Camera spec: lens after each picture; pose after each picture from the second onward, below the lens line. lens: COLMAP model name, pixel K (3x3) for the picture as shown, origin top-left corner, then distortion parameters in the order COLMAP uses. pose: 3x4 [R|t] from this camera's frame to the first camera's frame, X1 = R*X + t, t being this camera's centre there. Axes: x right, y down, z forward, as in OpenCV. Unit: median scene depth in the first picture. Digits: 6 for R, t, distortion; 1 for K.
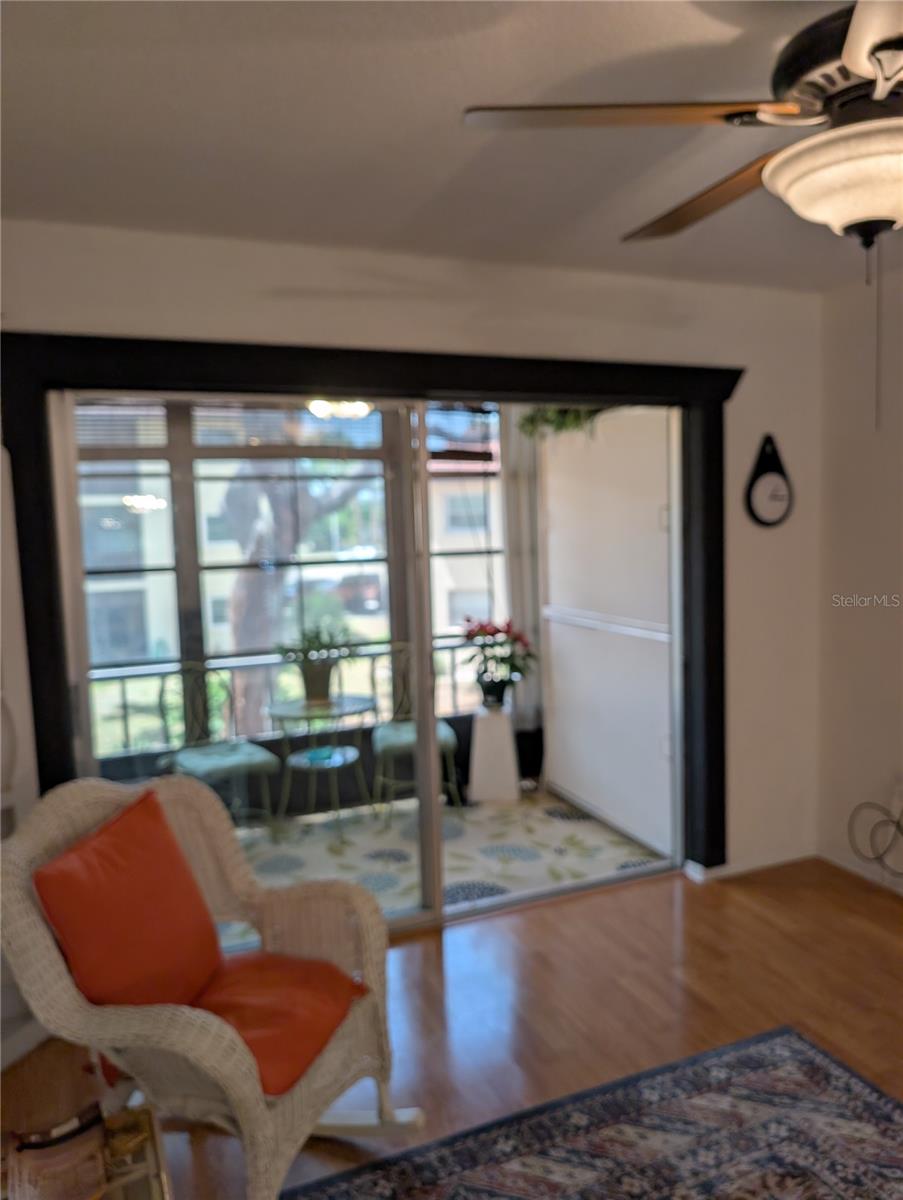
lens RADIAL K [[857.3, 0, 445.9], [0, 857.3, 595.9], [0, 0, 1]] dist [0.010225, -0.009978]
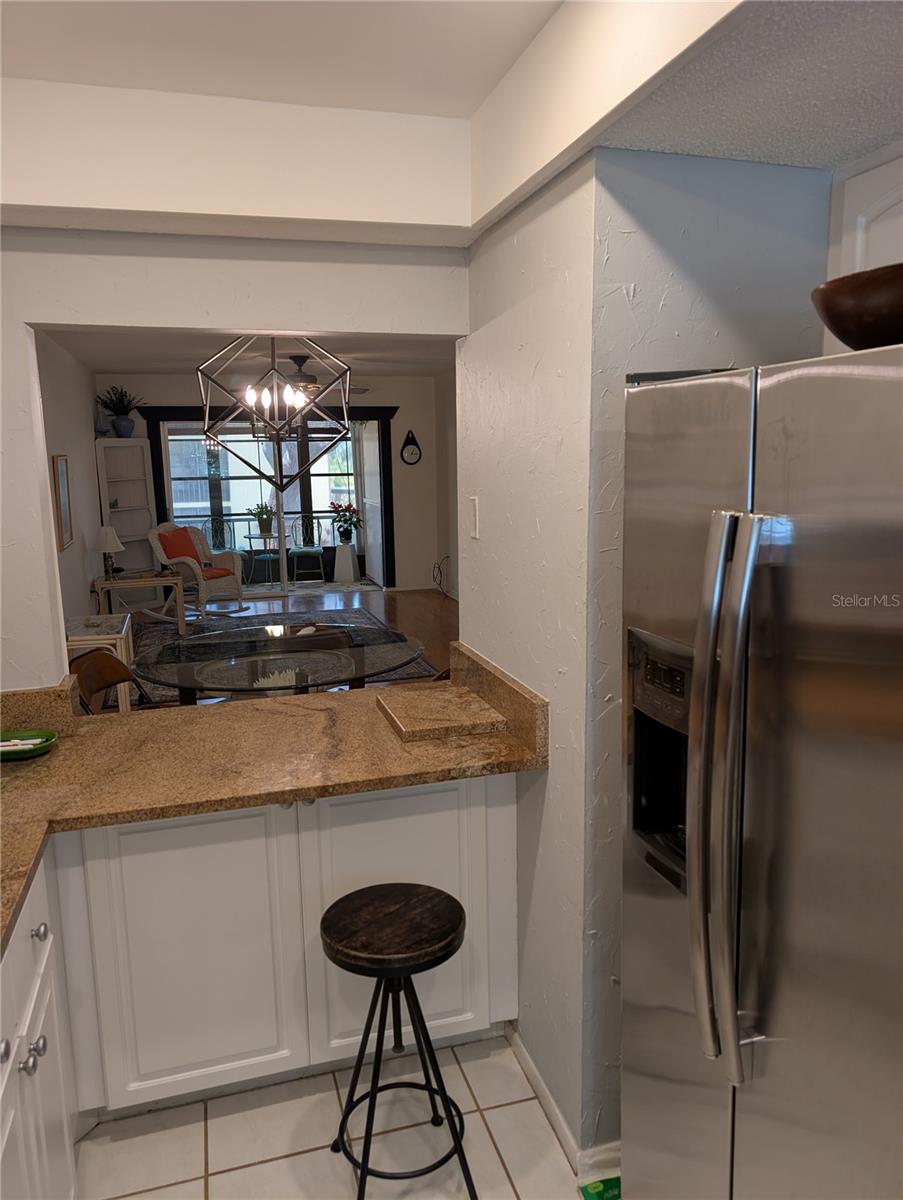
lens RADIAL K [[857.3, 0, 453.9], [0, 857.3, 608.1], [0, 0, 1]] dist [0.010225, -0.009978]
pose [[0.996479, 0.024435, -0.080202, 0.559391], [-0.017335, 0.995964, 0.088060, 0.101559], [0.082030, -0.086360, 0.992881, -1.325774]]
